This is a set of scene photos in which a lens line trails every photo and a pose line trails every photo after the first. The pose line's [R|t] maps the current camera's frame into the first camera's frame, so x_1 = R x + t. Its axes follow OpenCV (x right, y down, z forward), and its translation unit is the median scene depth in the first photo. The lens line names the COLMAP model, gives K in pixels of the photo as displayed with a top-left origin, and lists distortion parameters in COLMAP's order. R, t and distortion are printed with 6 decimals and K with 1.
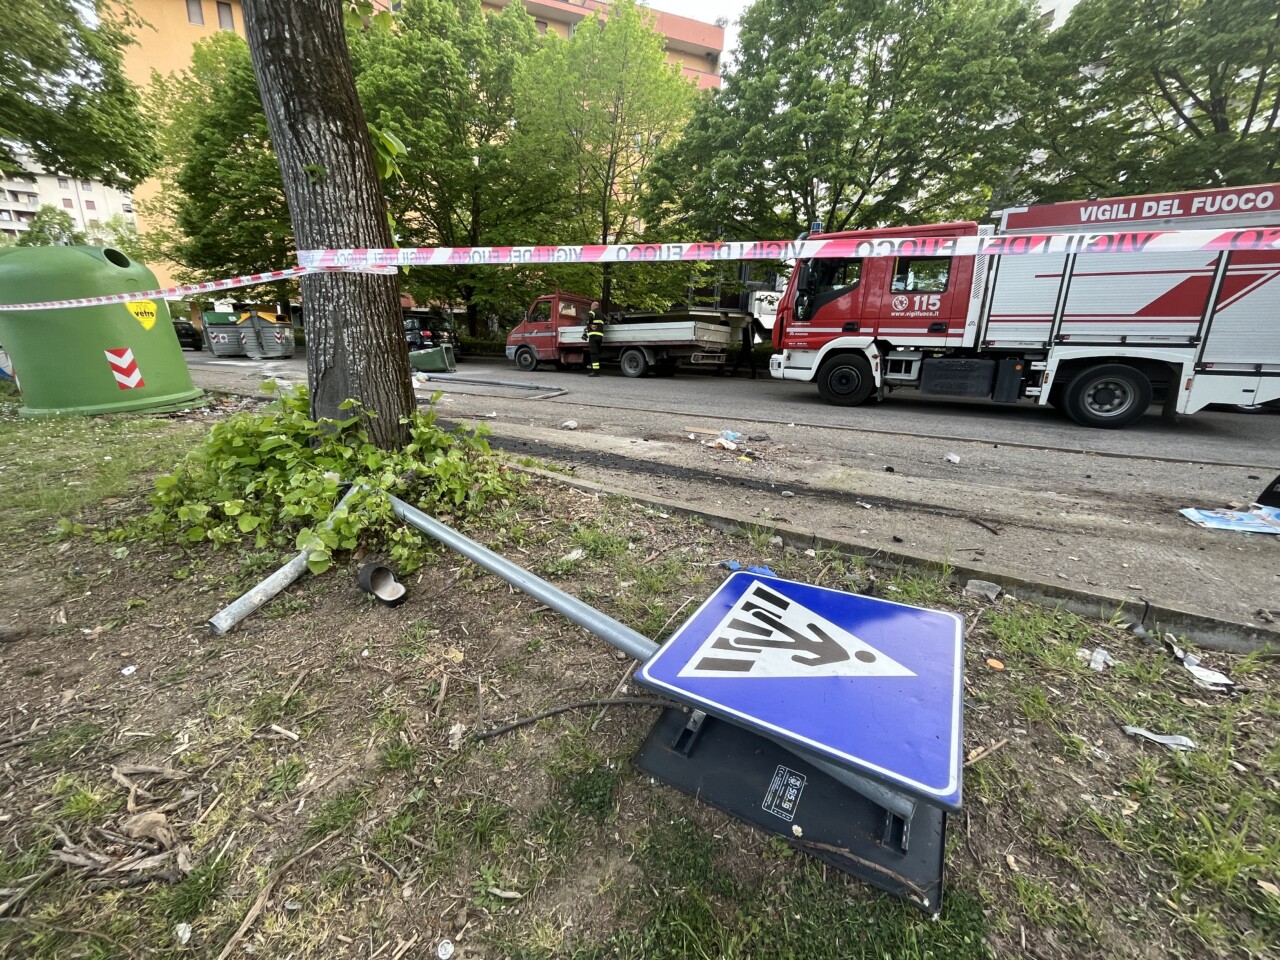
lens RADIAL K [[515.5, 0, 637.8], [0, 515.5, 479.3], [0, 0, 1]] dist [-0.003428, -0.000085]
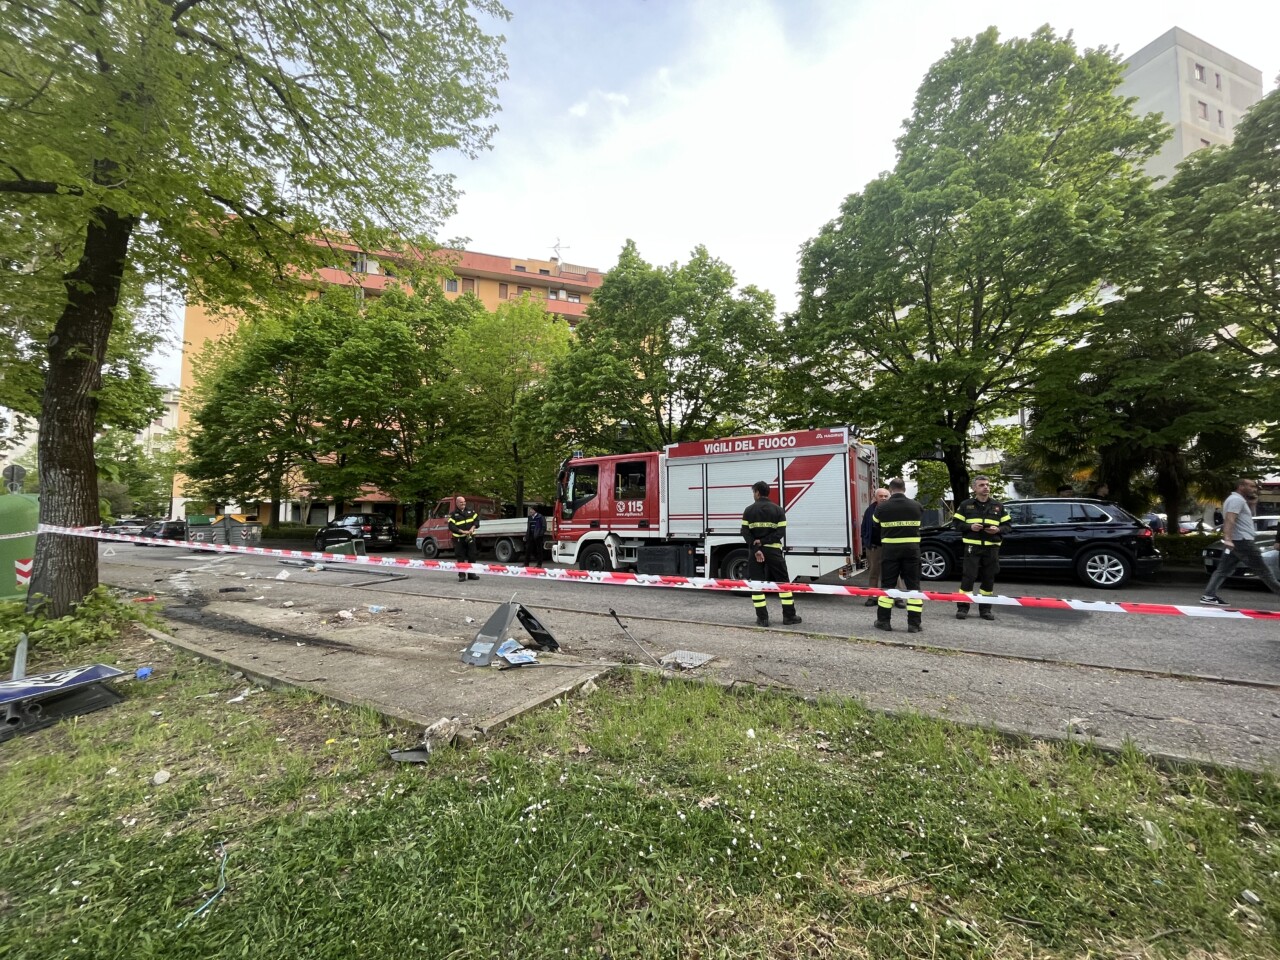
lens RADIAL K [[515.5, 0, 642.2], [0, 515.5, 484.5], [0, 0, 1]] dist [-0.003428, -0.000085]
pose [[0.999308, -0.030486, -0.021303, 0.606074], [0.021912, 0.945426, -0.325100, 0.046900], [0.030051, 0.324408, 0.945440, -0.310935]]
